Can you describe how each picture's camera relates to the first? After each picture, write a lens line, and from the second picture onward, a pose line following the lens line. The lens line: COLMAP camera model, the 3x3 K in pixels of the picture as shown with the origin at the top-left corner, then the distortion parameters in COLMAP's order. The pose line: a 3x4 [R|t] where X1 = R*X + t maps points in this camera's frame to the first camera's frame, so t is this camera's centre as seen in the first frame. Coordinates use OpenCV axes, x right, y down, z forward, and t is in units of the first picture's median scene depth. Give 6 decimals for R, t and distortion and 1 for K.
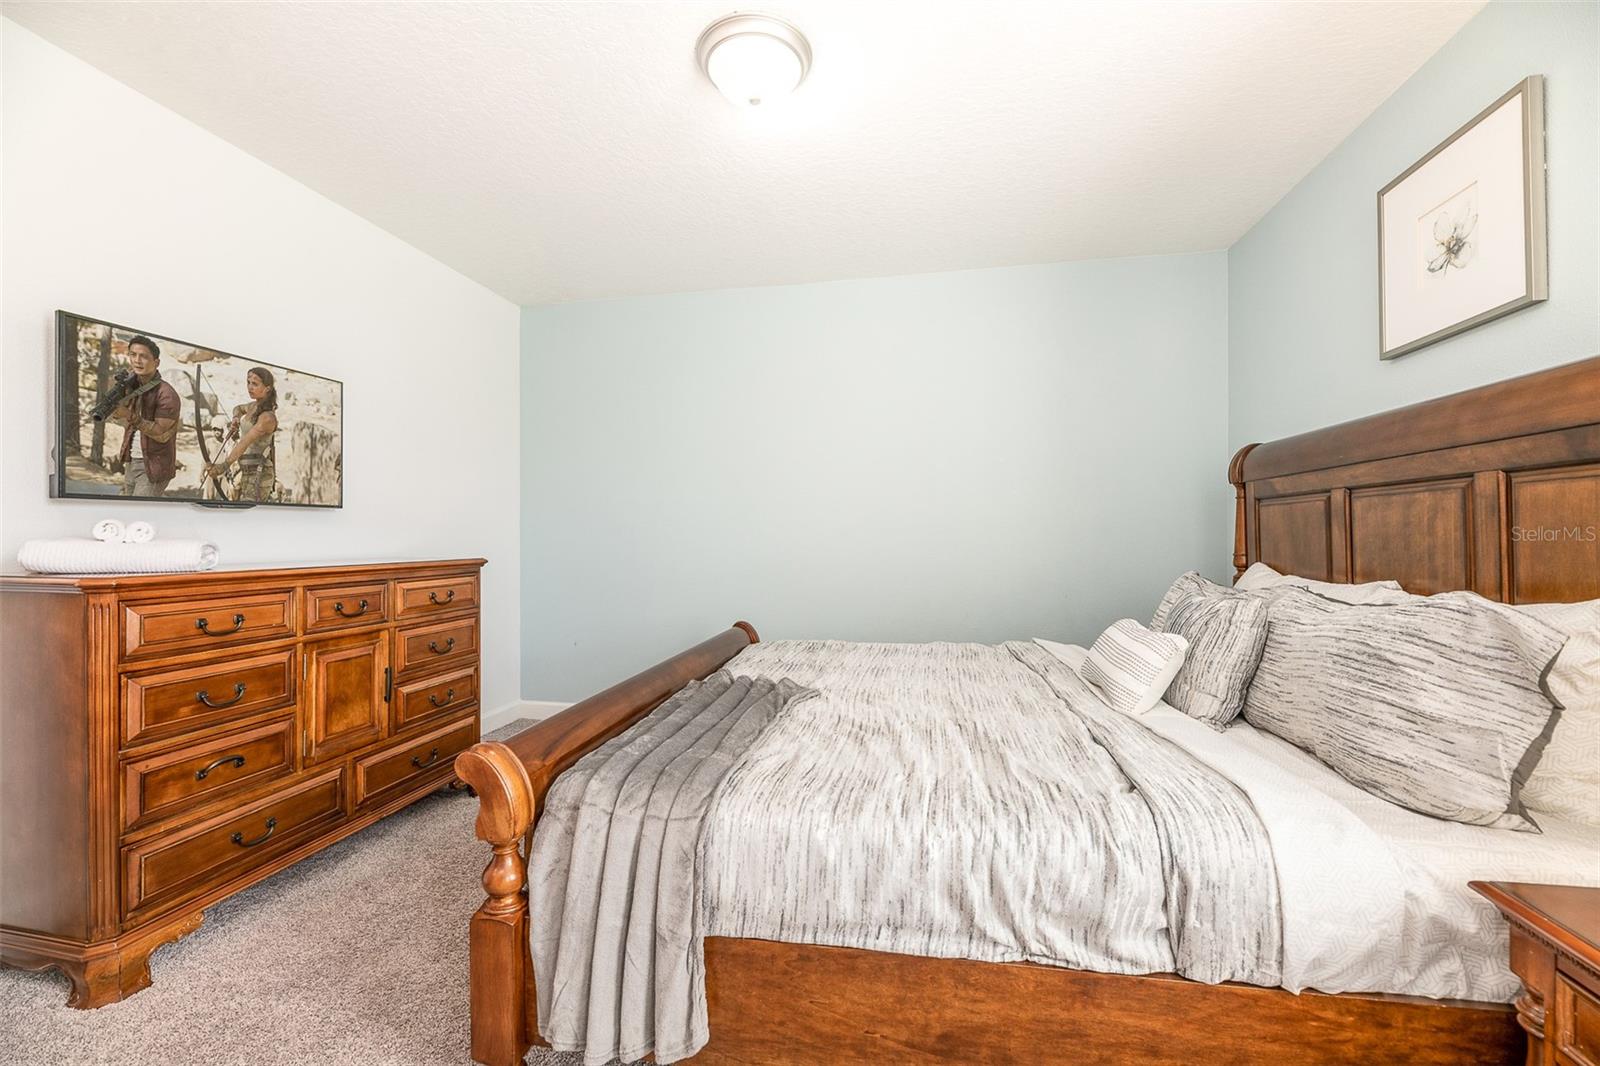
lens RADIAL K [[649.8, 0, 801.3], [0, 649.8, 528.9], [0, 0, 1]] dist [-0.006463, -0.000607]
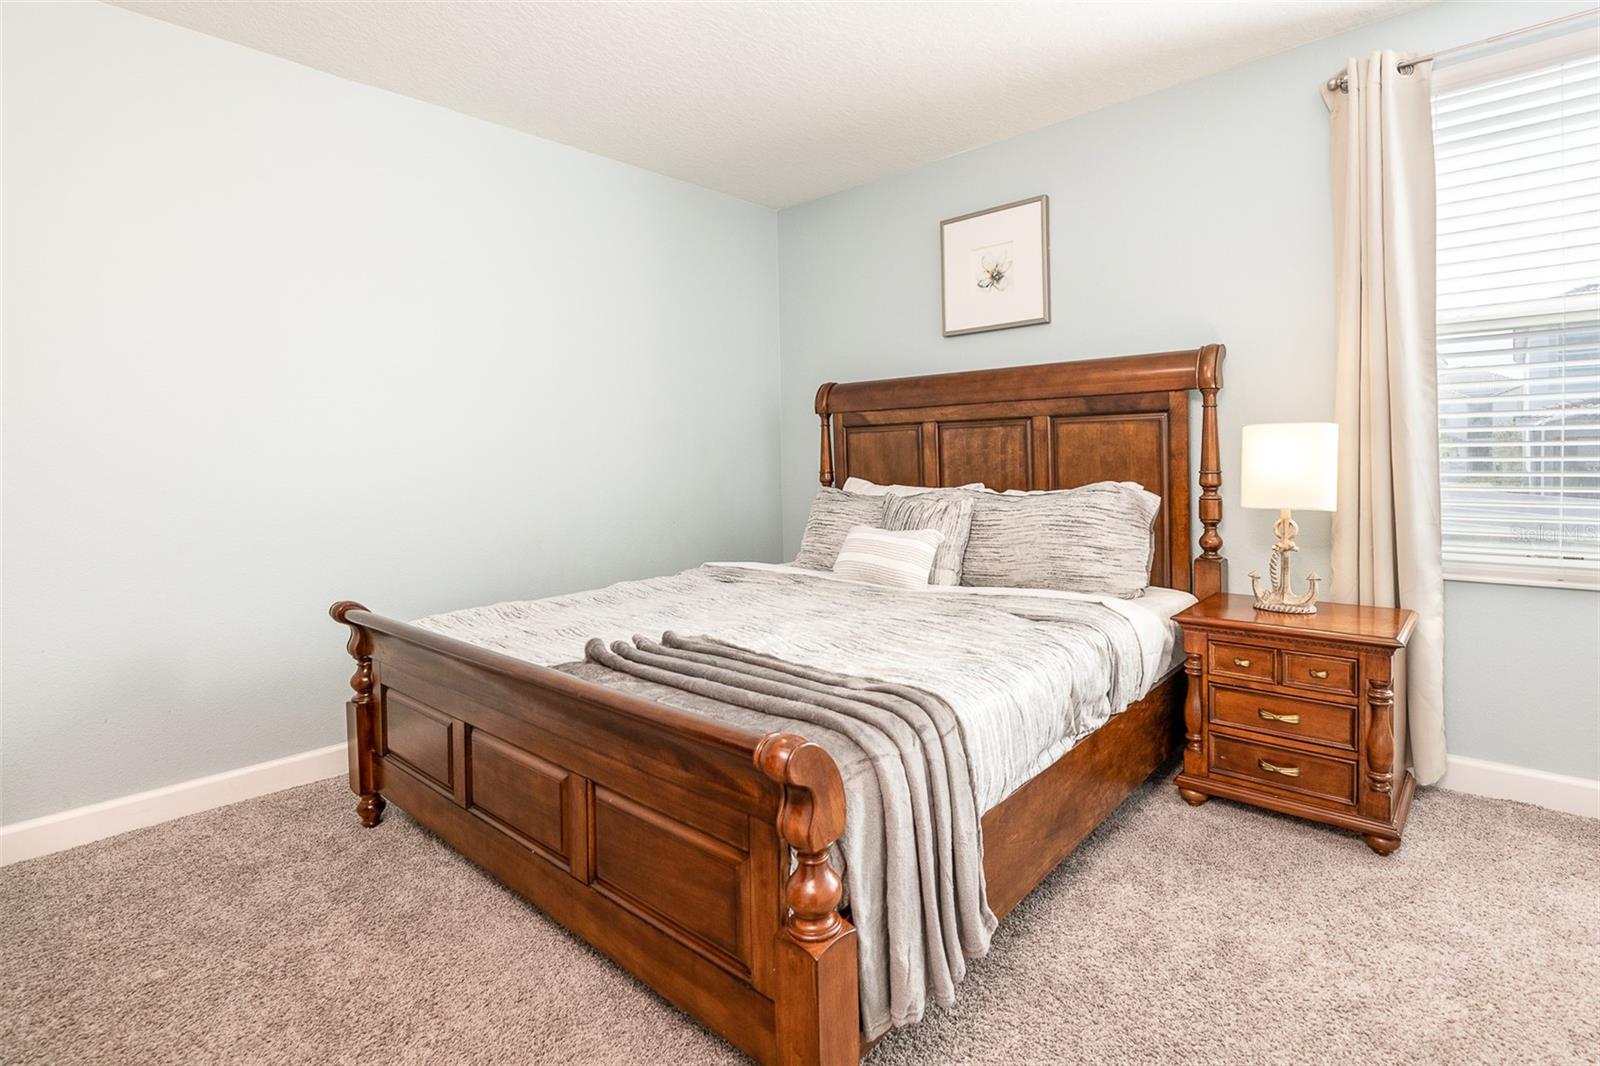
lens RADIAL K [[790.5, 0, 808.6], [0, 790.5, 468.9], [0, 0, 1]] dist [0.002575, 0.000018]
pose [[0.508663, -0.018125, 0.860775, -0.971126], [0.005364, 0.999826, 0.017884, 0.010202], [-0.860949, -0.004480, 0.508671, 0.399347]]
